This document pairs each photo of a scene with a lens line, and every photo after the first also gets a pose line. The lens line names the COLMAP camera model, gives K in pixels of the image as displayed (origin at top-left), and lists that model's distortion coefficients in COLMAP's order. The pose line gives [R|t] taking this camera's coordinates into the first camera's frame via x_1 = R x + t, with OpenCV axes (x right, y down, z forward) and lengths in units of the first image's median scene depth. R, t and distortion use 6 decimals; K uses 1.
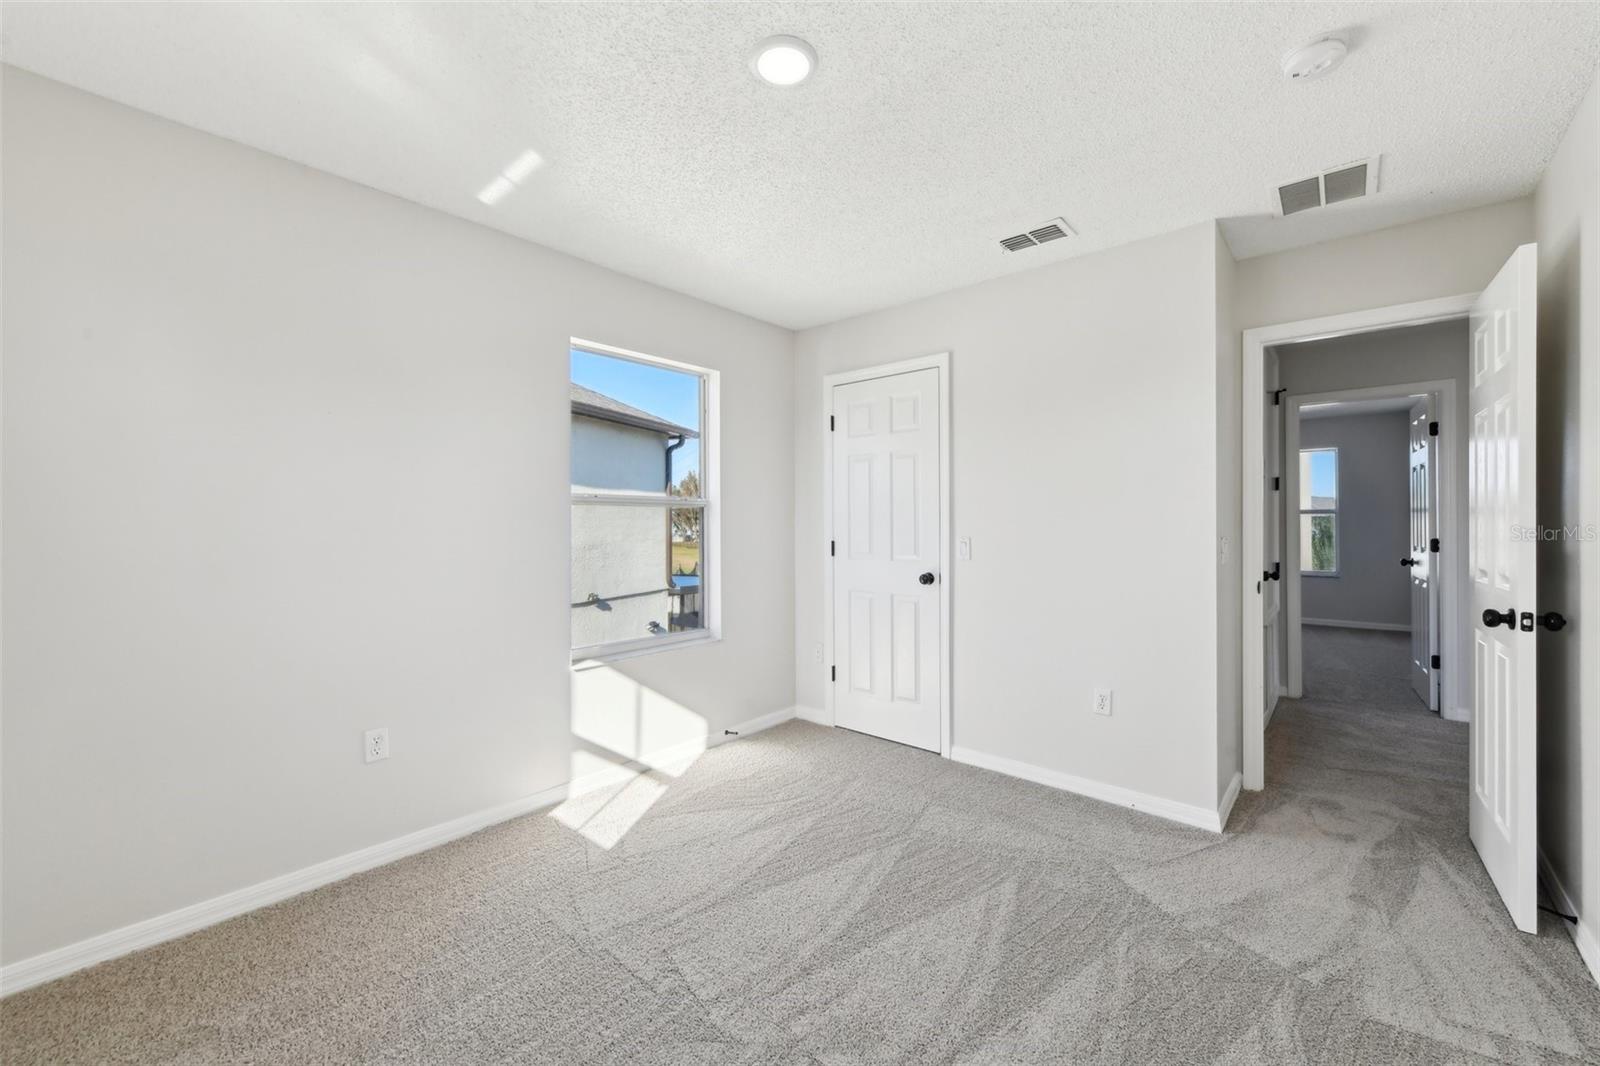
lens RADIAL K [[627.6, 0, 808.3], [0, 627.6, 515.8], [0, 0, 1]] dist [0.001490, -0.000511]
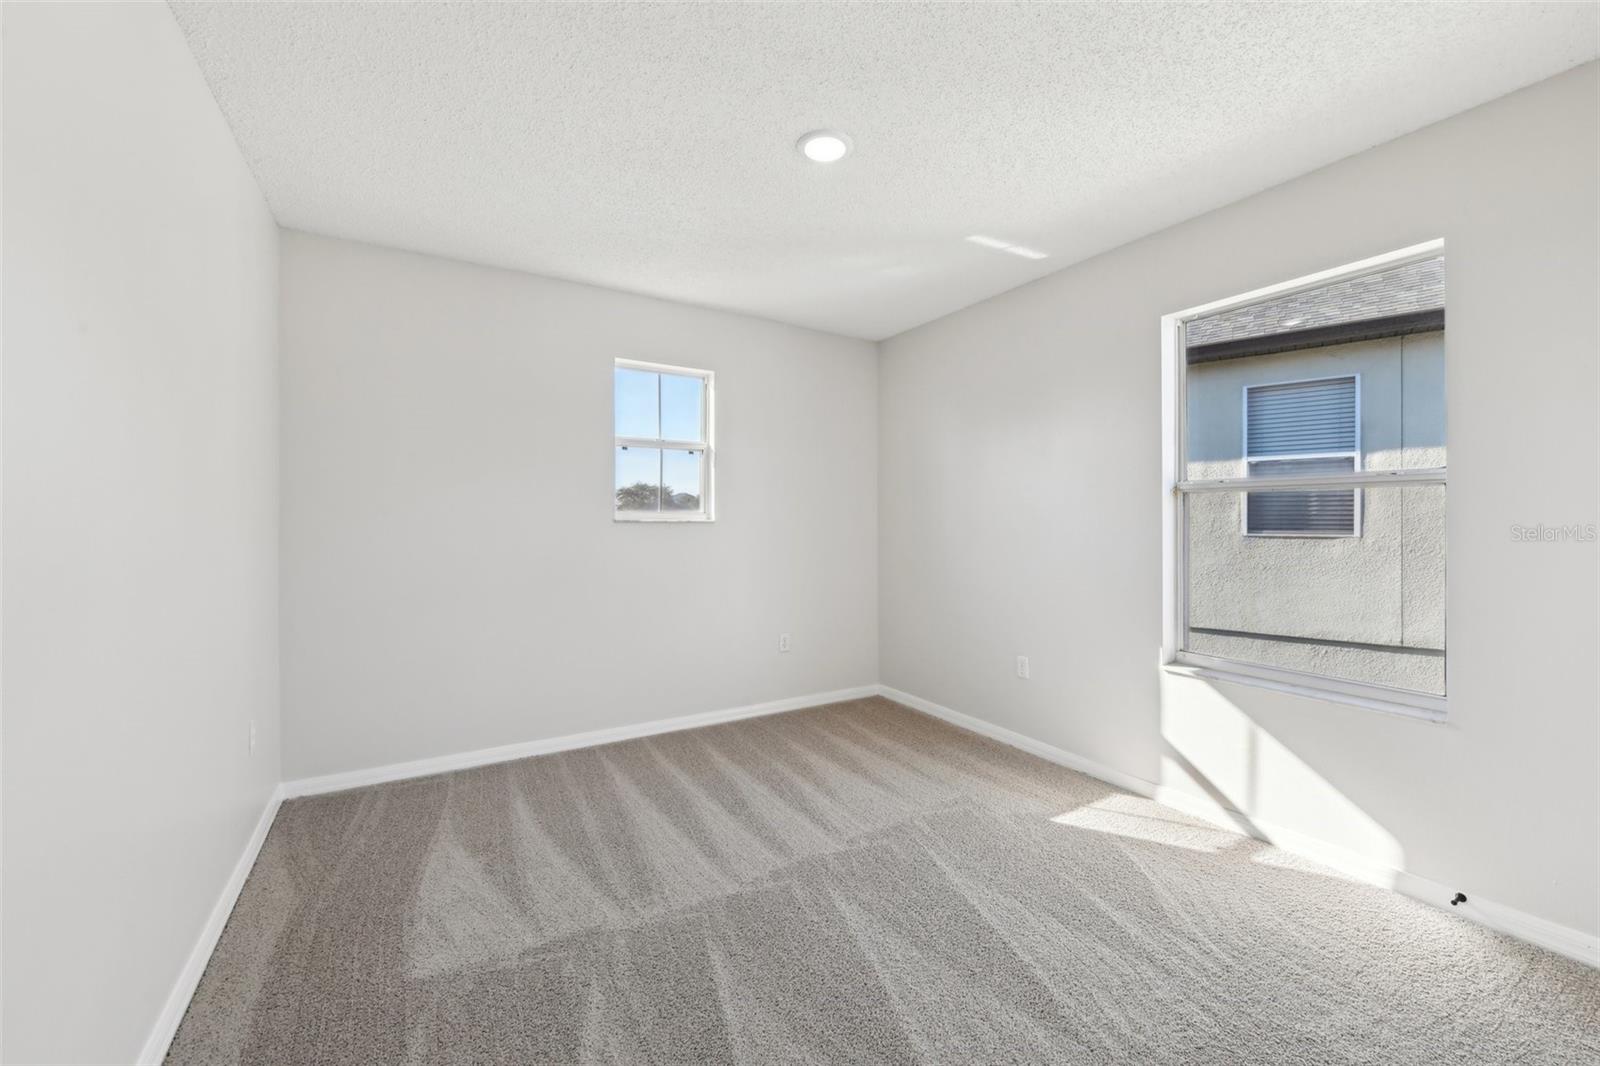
lens RADIAL K [[627.6, 0, 808.3], [0, 627.6, 515.8], [0, 0, 1]] dist [0.001490, -0.000511]
pose [[-0.297421, 0.001389, -0.954745, 0.683012], [0.015023, 0.999882, -0.003225, 0.009030], [0.954628, -0.015303, -0.297407, 0.773220]]
